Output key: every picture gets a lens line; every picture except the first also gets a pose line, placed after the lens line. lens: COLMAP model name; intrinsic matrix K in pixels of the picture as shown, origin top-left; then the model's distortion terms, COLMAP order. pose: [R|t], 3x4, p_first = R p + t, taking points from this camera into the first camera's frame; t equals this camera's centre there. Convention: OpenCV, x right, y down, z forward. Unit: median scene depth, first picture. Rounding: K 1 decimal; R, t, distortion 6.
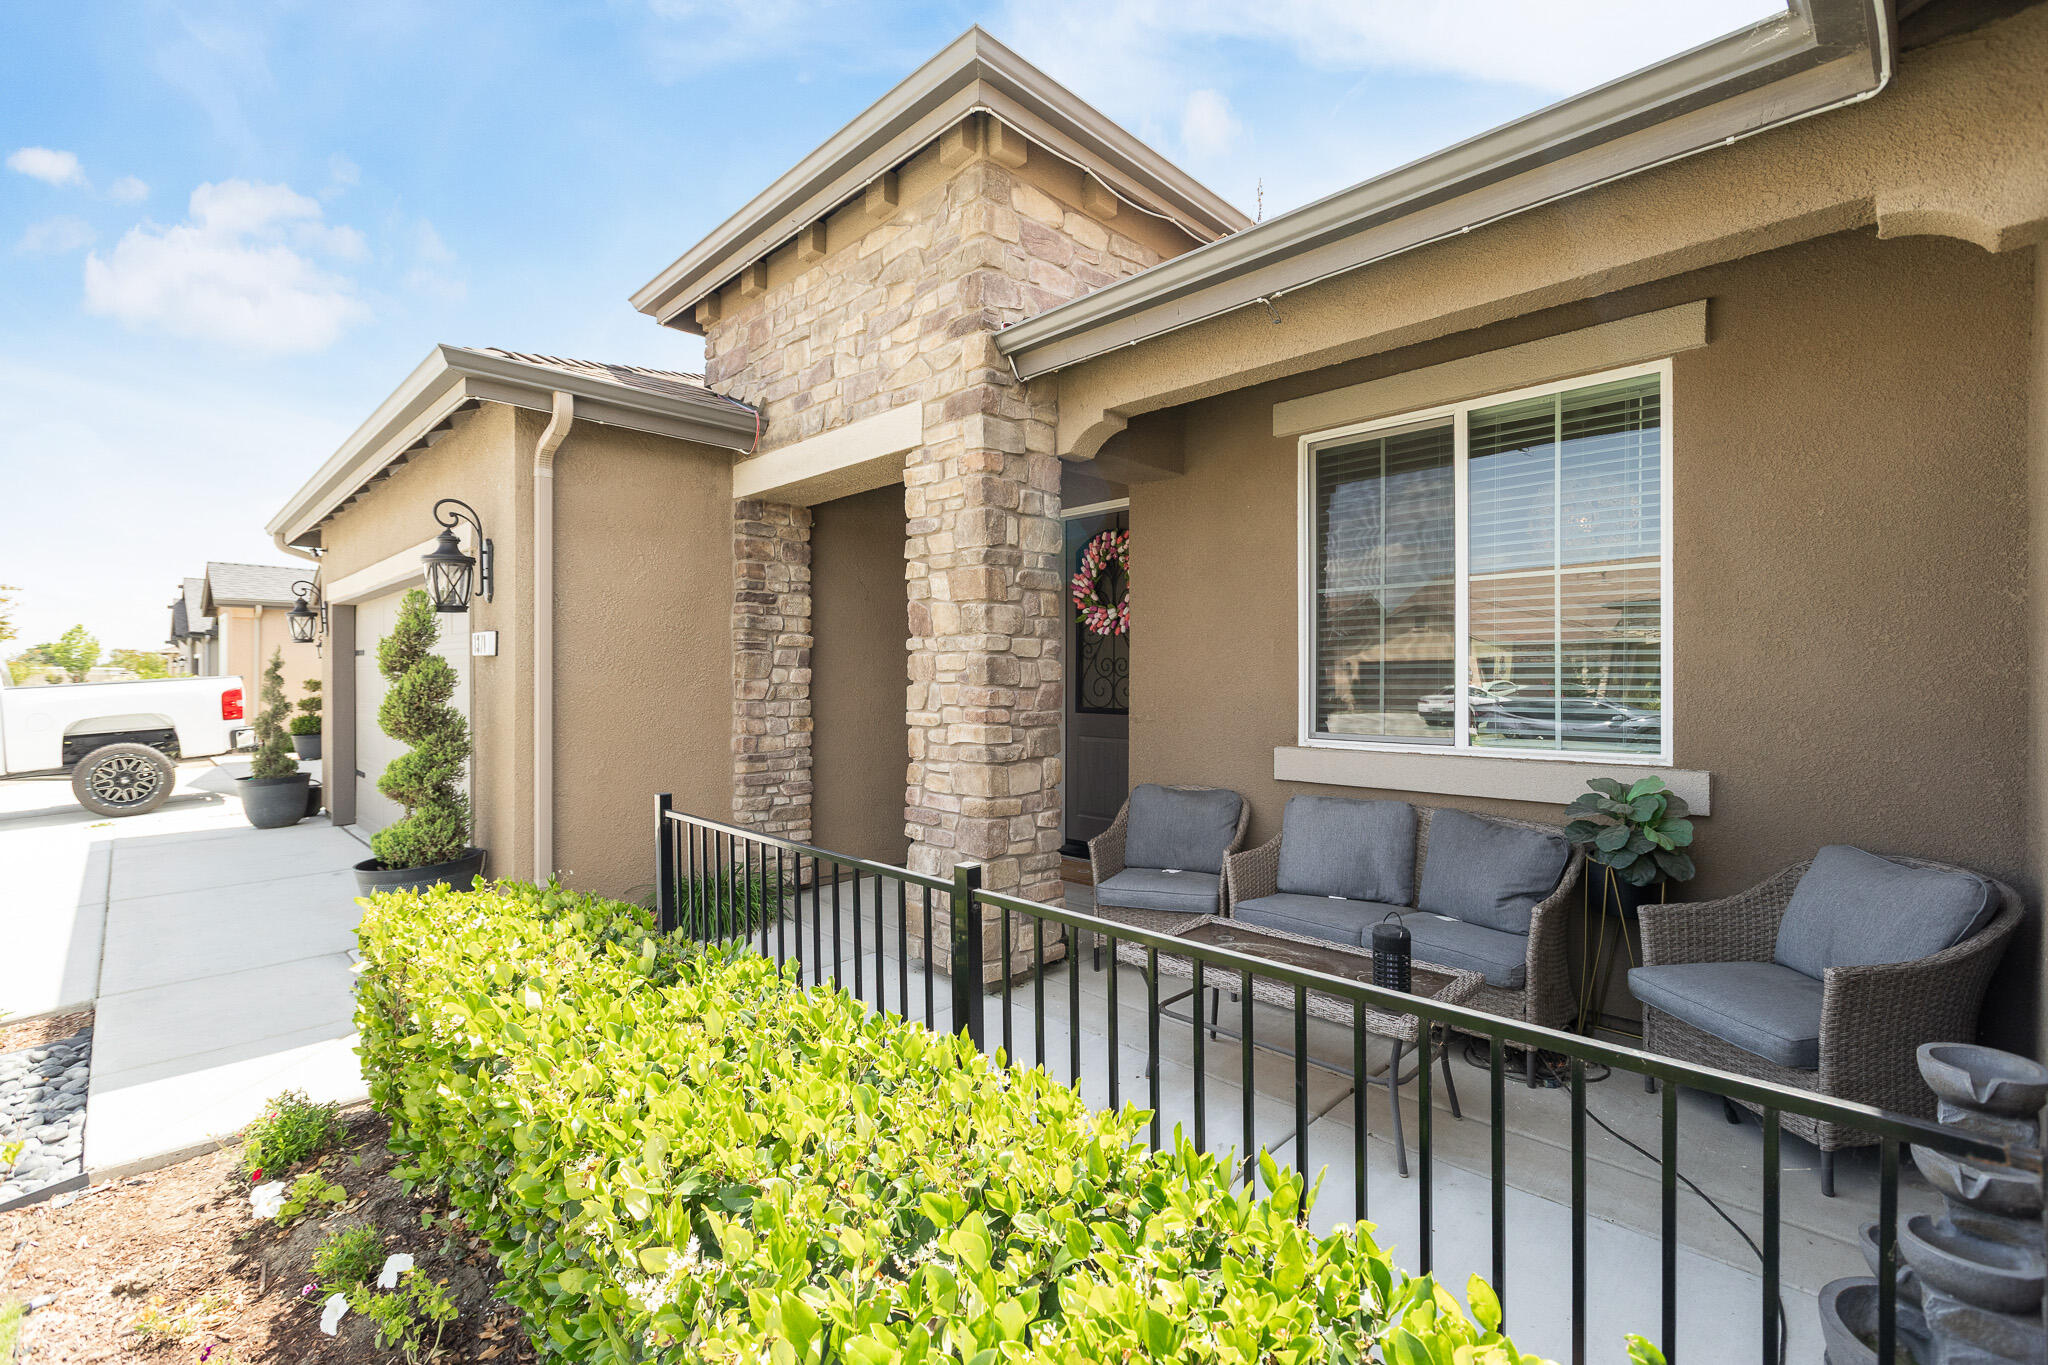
lens RADIAL K [[914.7, 0, 1044.0], [0, 914.7, 686.9], [0, 0, 1]] dist [0.004340, -0.002765]
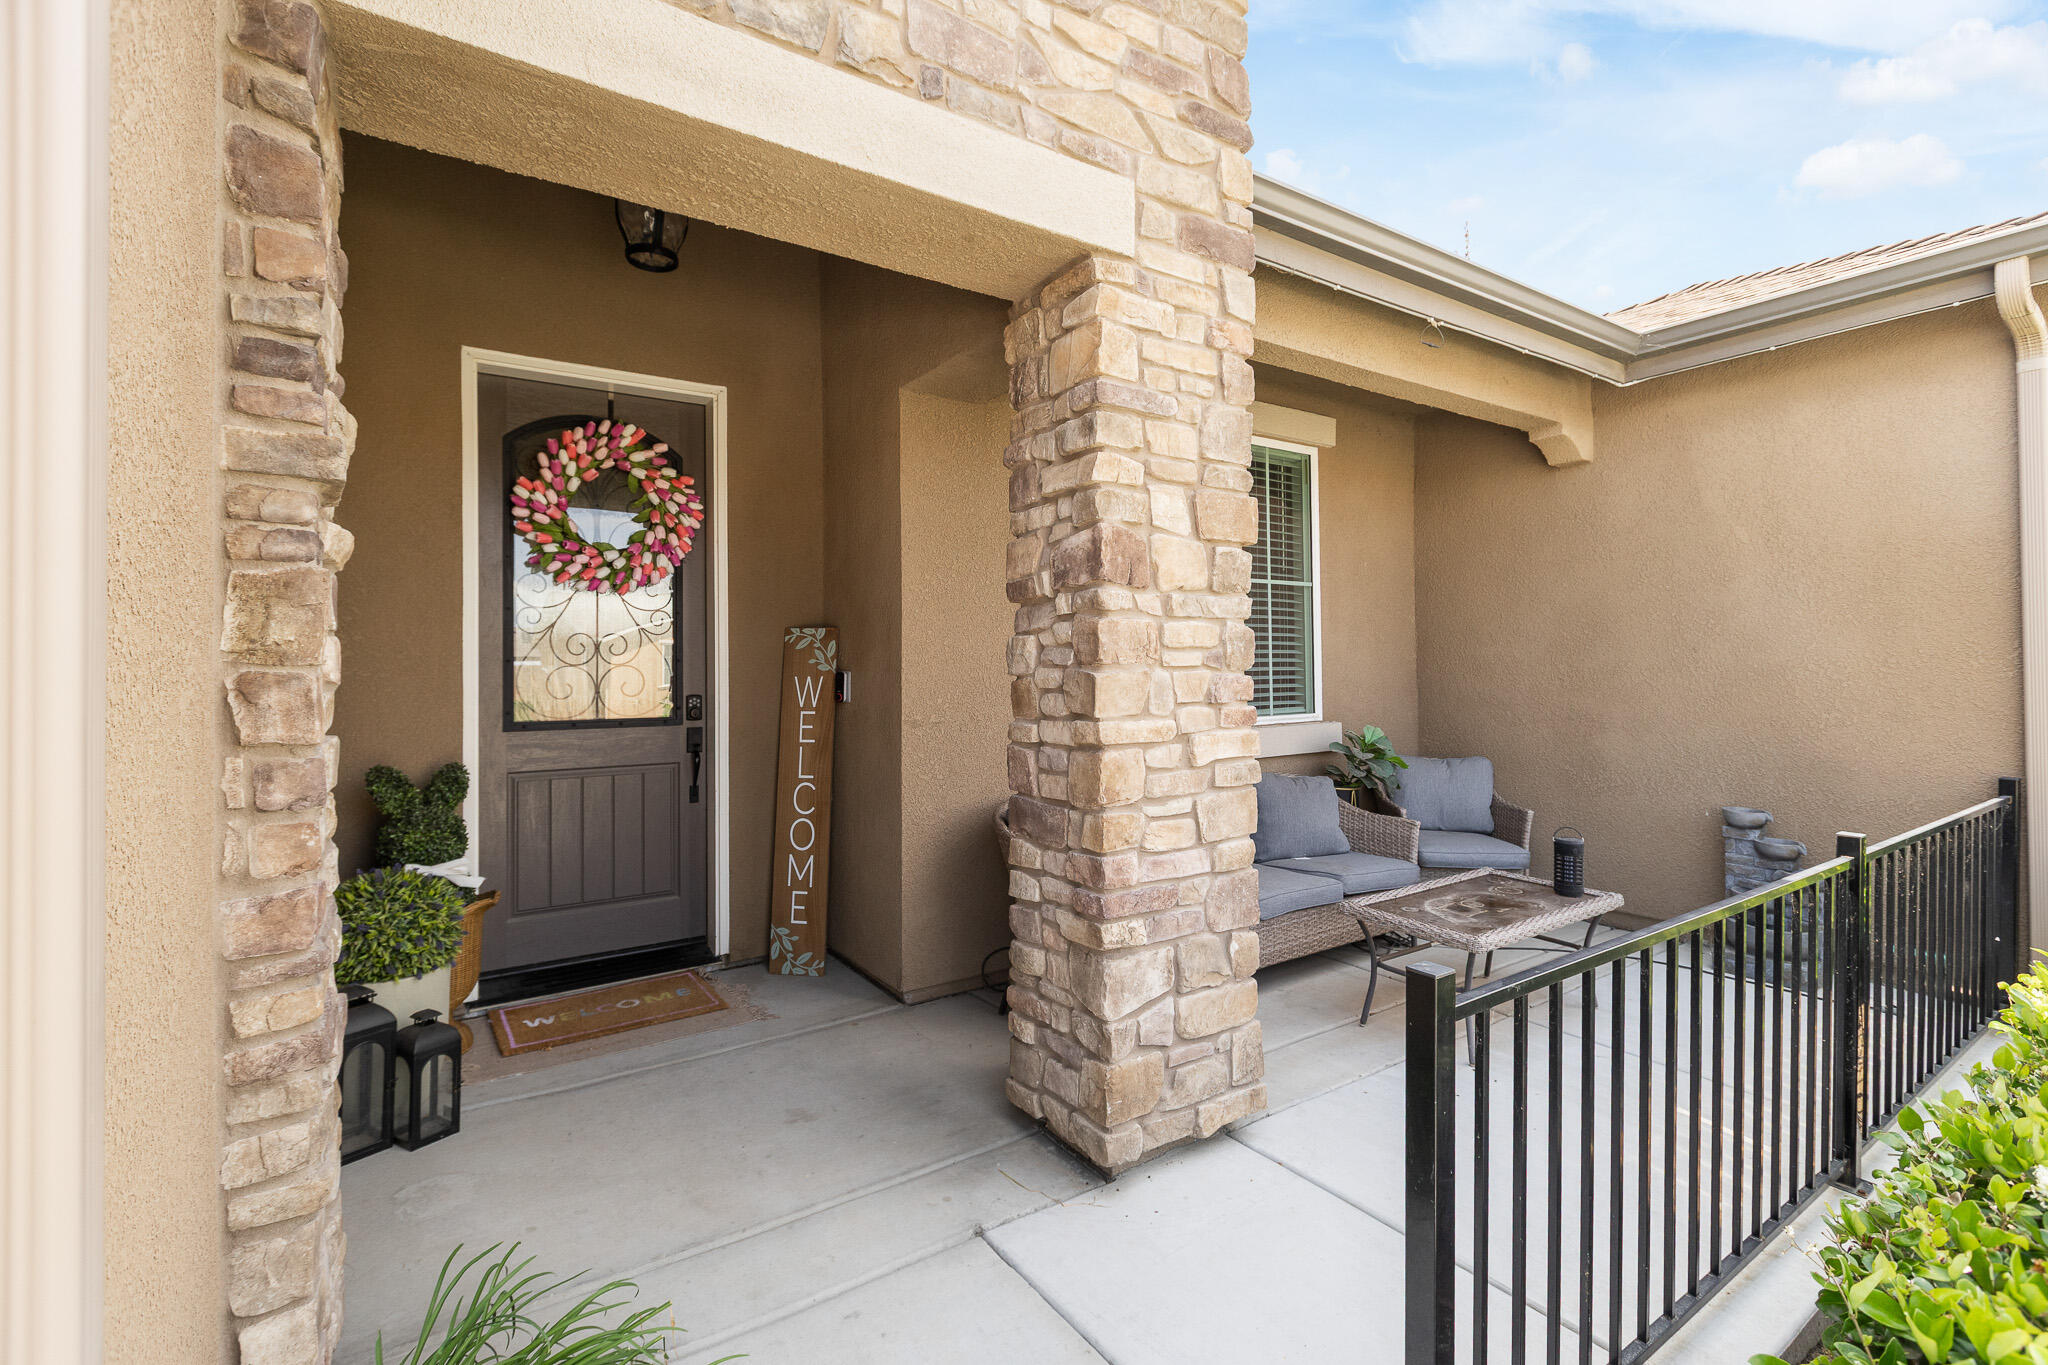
lens RADIAL K [[914.7, 0, 1037.1], [0, 914.7, 657.1], [0, 0, 1]] dist [0.004340, -0.002765]
pose [[0.194586, 0.008884, 0.980845, -0.719819], [0.018086, 0.999756, -0.012643, -0.005264], [-0.980719, 0.020200, 0.194378, 0.960970]]
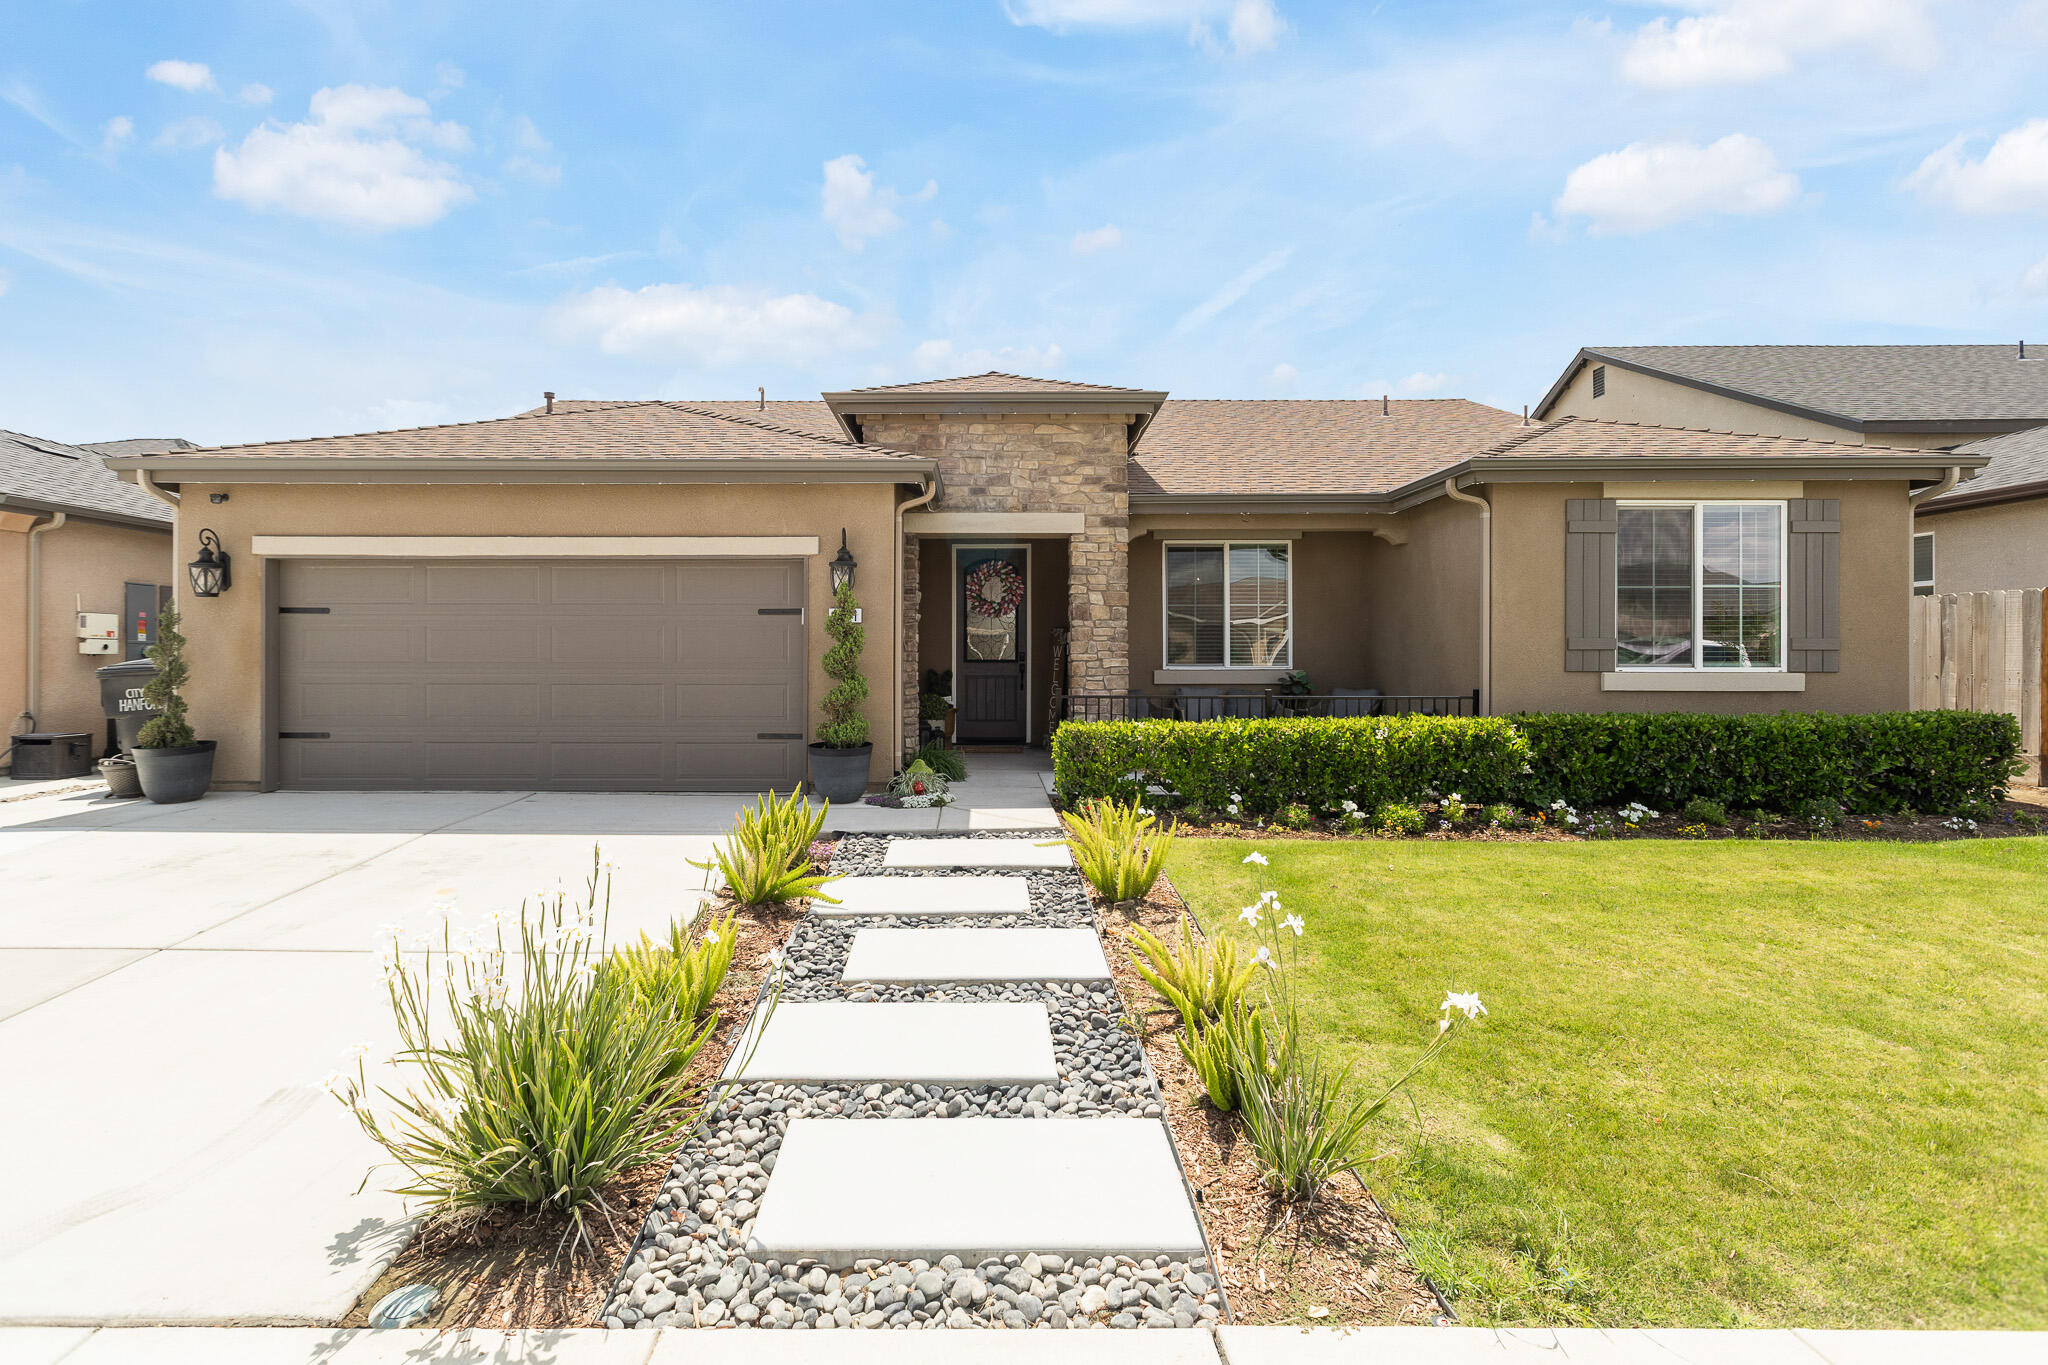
lens RADIAL K [[914.7, 0, 1017.1], [0, 914.7, 663.9], [0, 0, 1]] dist [0.004340, -0.002765]
pose [[0.692368, -0.008287, 0.721497, -1.861466], [0.006860, 0.999964, 0.004903, 0.039487], [-0.721512, 0.001555, 0.692400, -0.417979]]
